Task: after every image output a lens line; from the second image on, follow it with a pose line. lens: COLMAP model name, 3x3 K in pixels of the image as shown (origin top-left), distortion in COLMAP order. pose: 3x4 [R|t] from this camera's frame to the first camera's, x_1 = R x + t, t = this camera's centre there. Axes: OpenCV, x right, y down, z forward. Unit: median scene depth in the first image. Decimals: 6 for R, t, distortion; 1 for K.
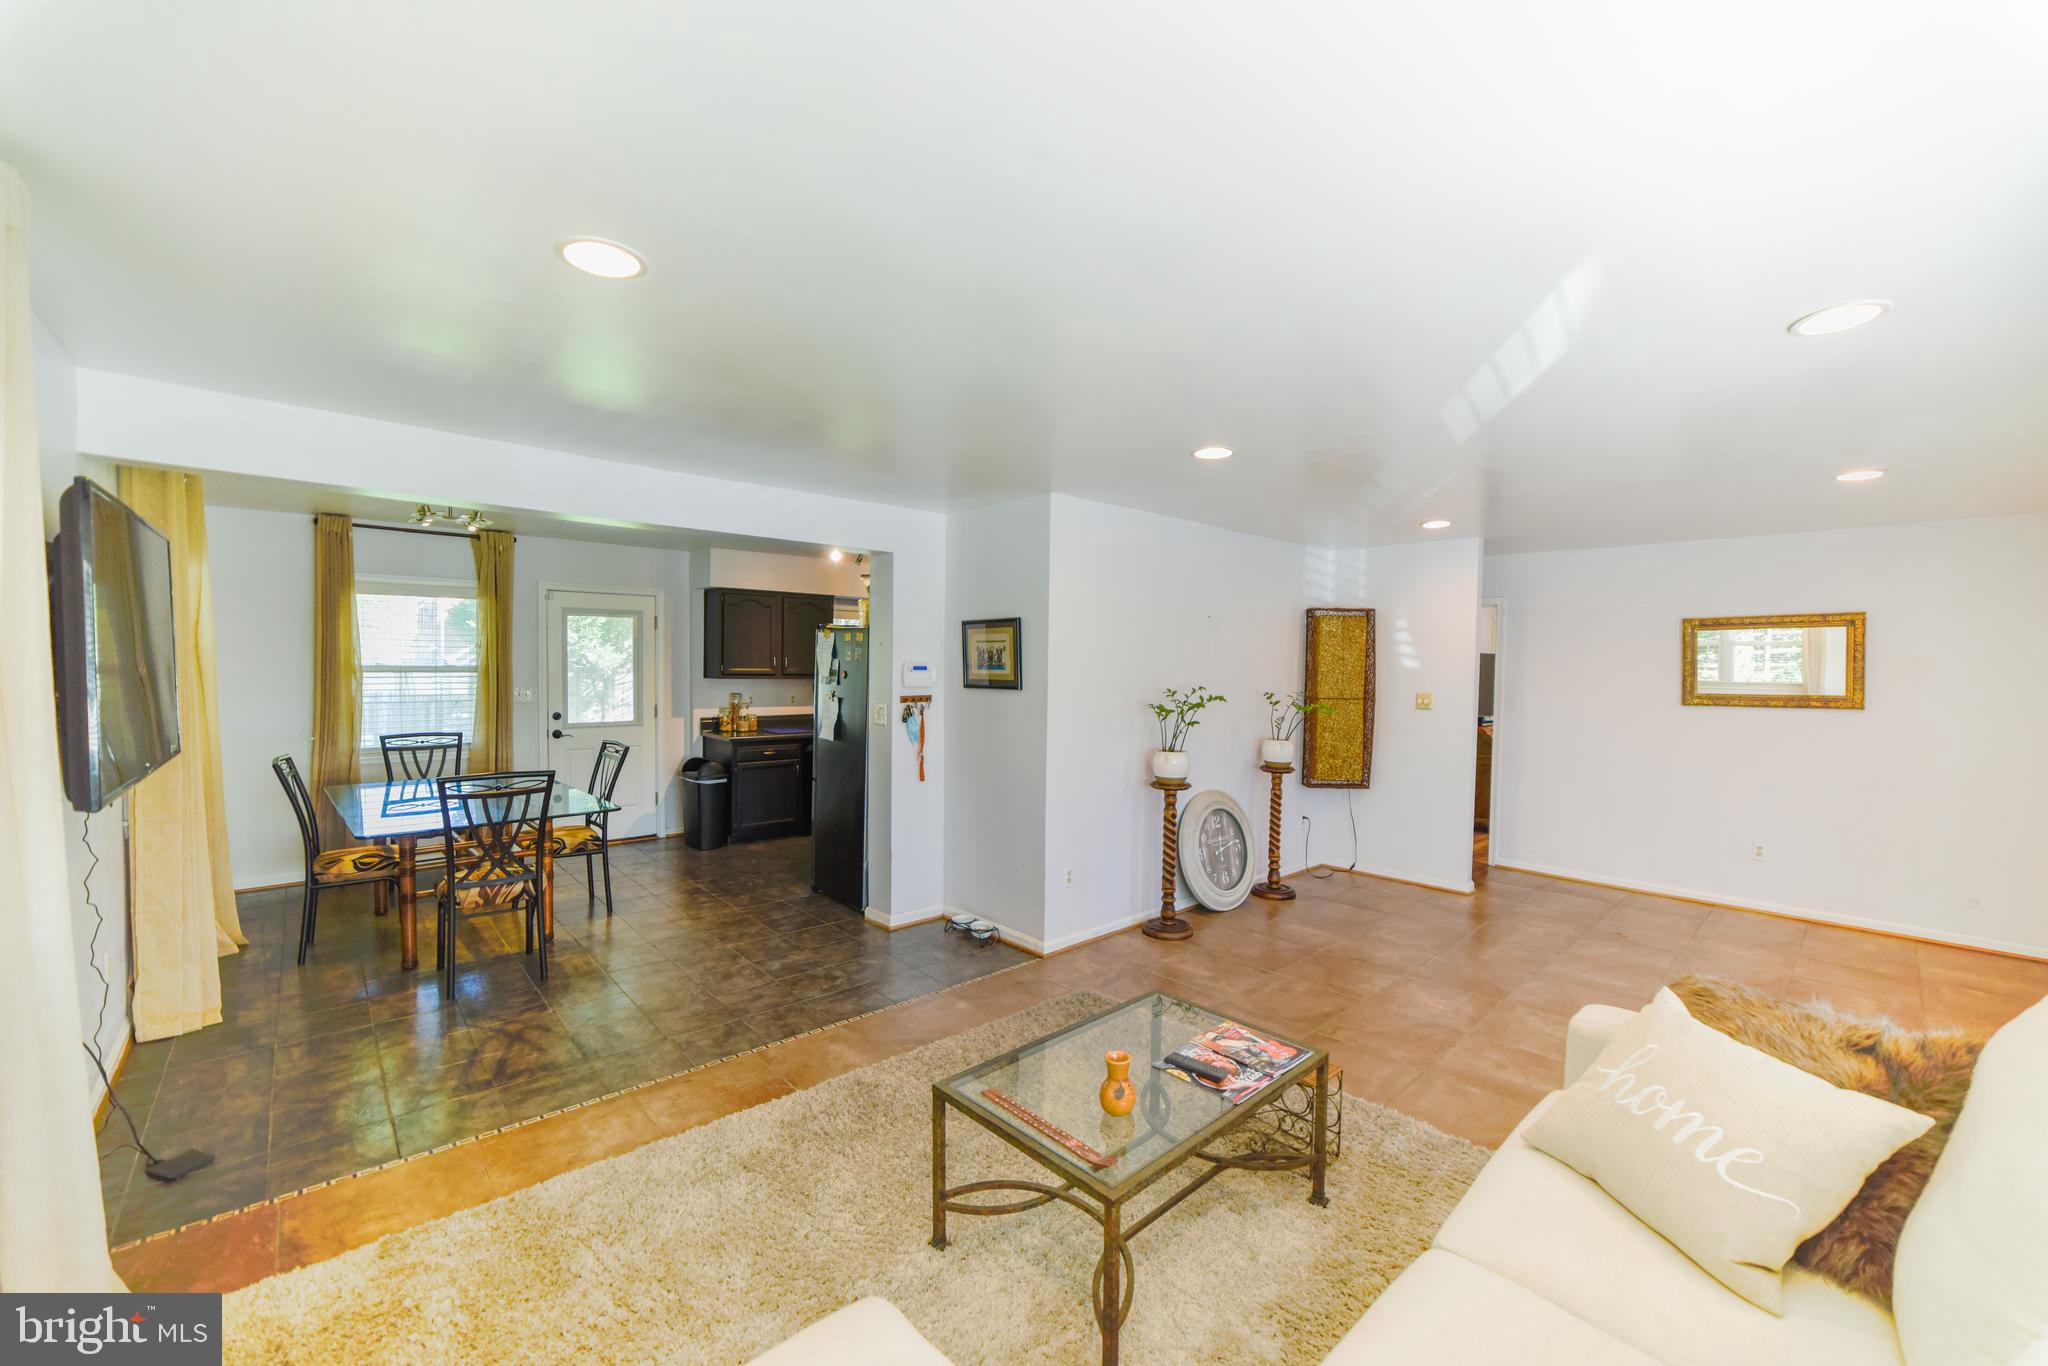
lens RADIAL K [[815.7, 0, 1034.8], [0, 815.7, 686.5], [0, 0, 1]] dist [-0.029528, 0.003856]
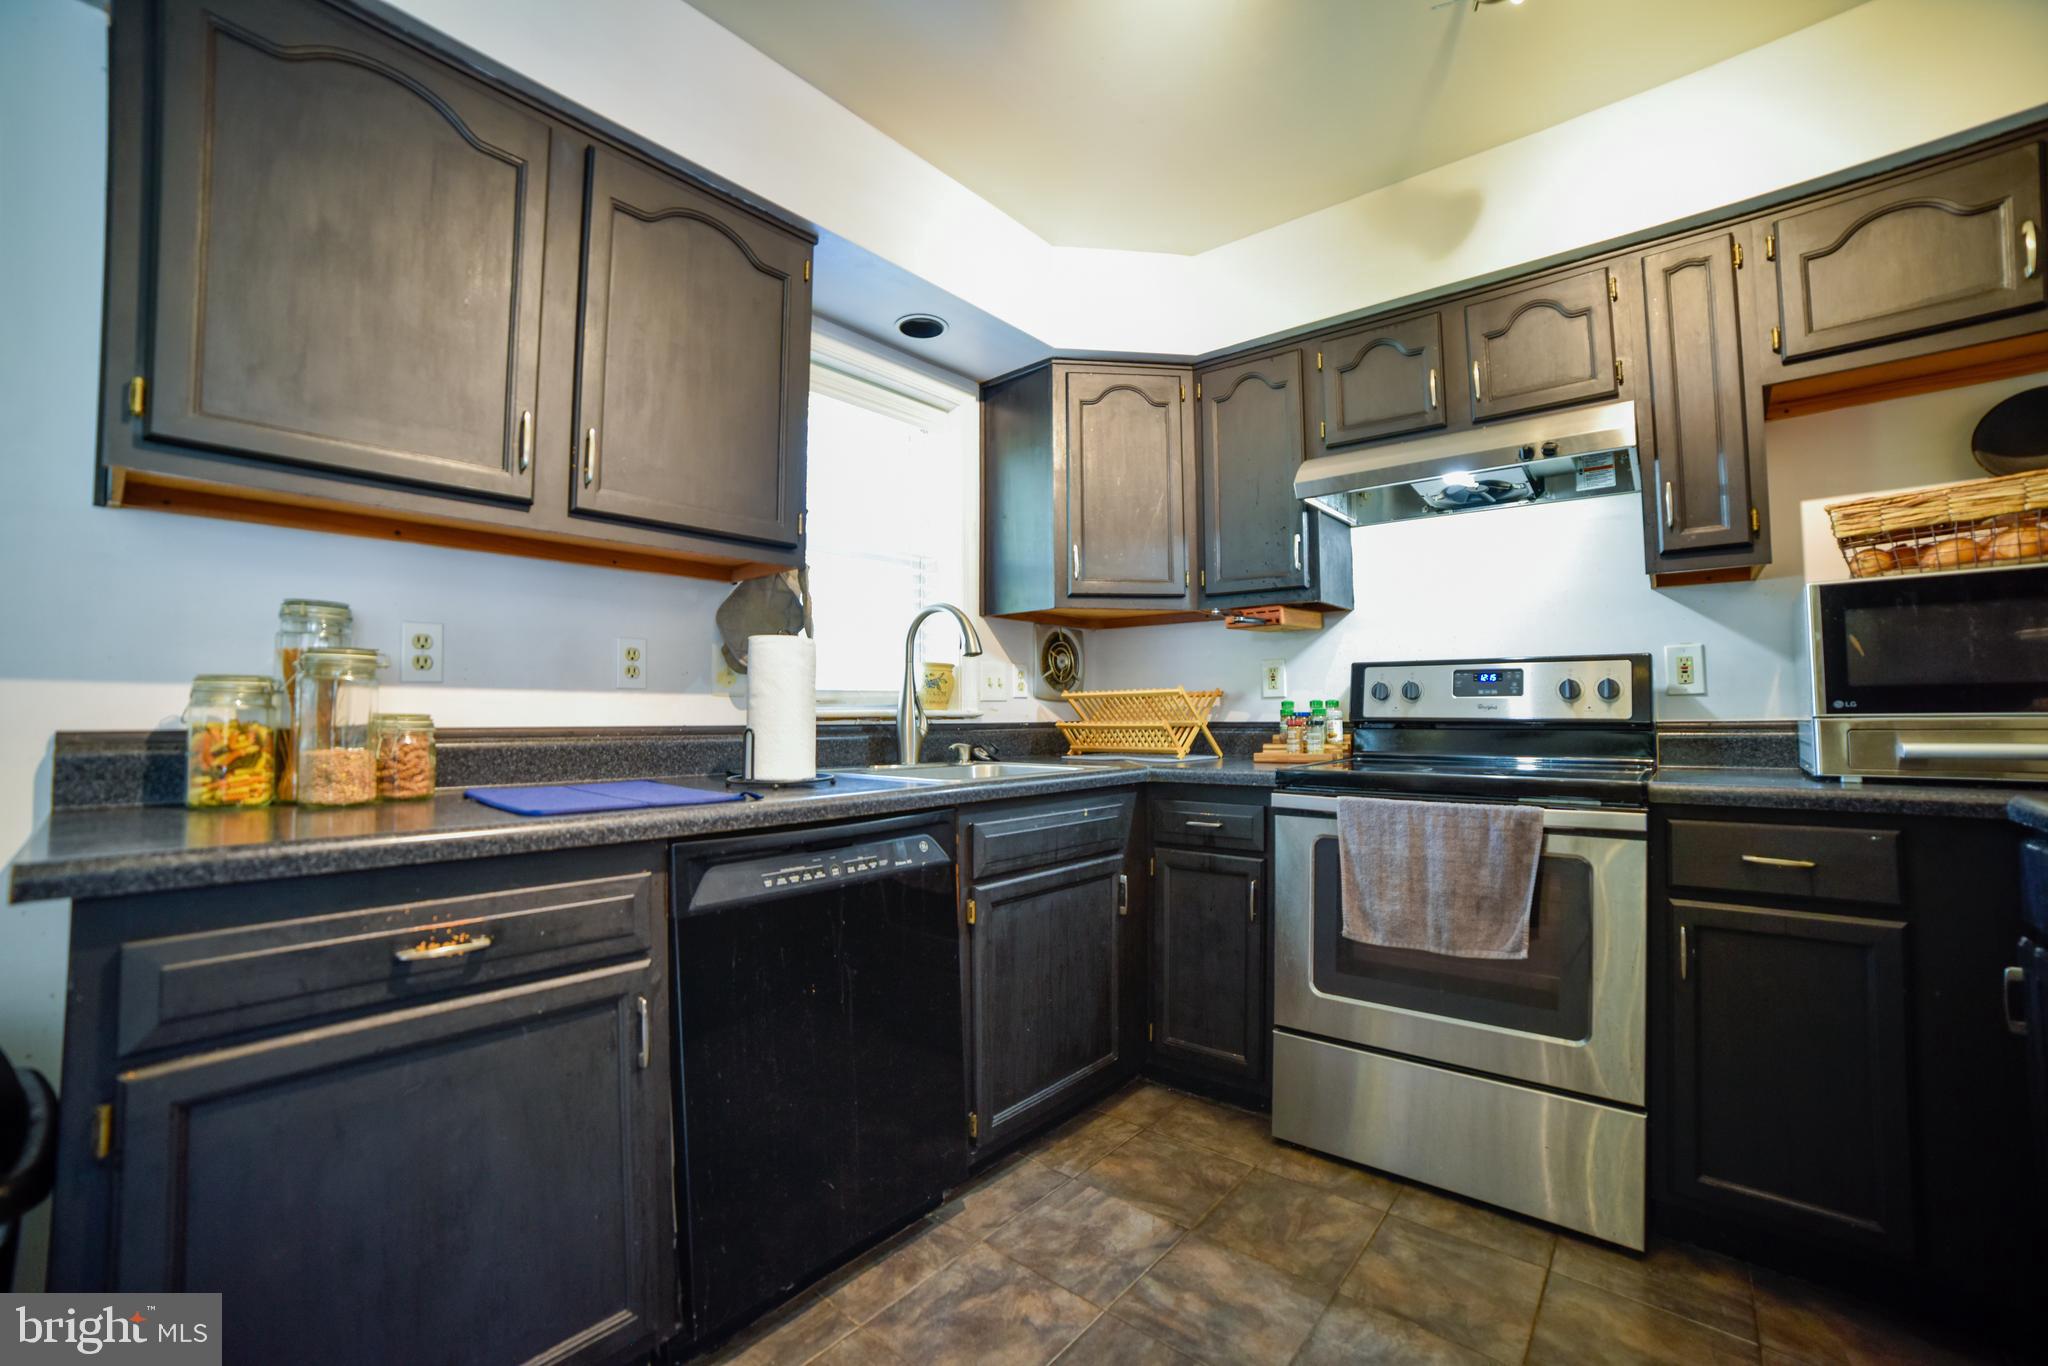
lens RADIAL K [[832.6, 0, 1040.5], [0, 832.6, 676.7], [0, 0, 1]] dist [-0.050364, 0.000448]
pose [[0.991134, -0.018107, 0.131623, -0.296539], [0.027999, 0.996887, -0.073698, 0.057705], [-0.129879, 0.076730, 0.988556, 1.049252]]
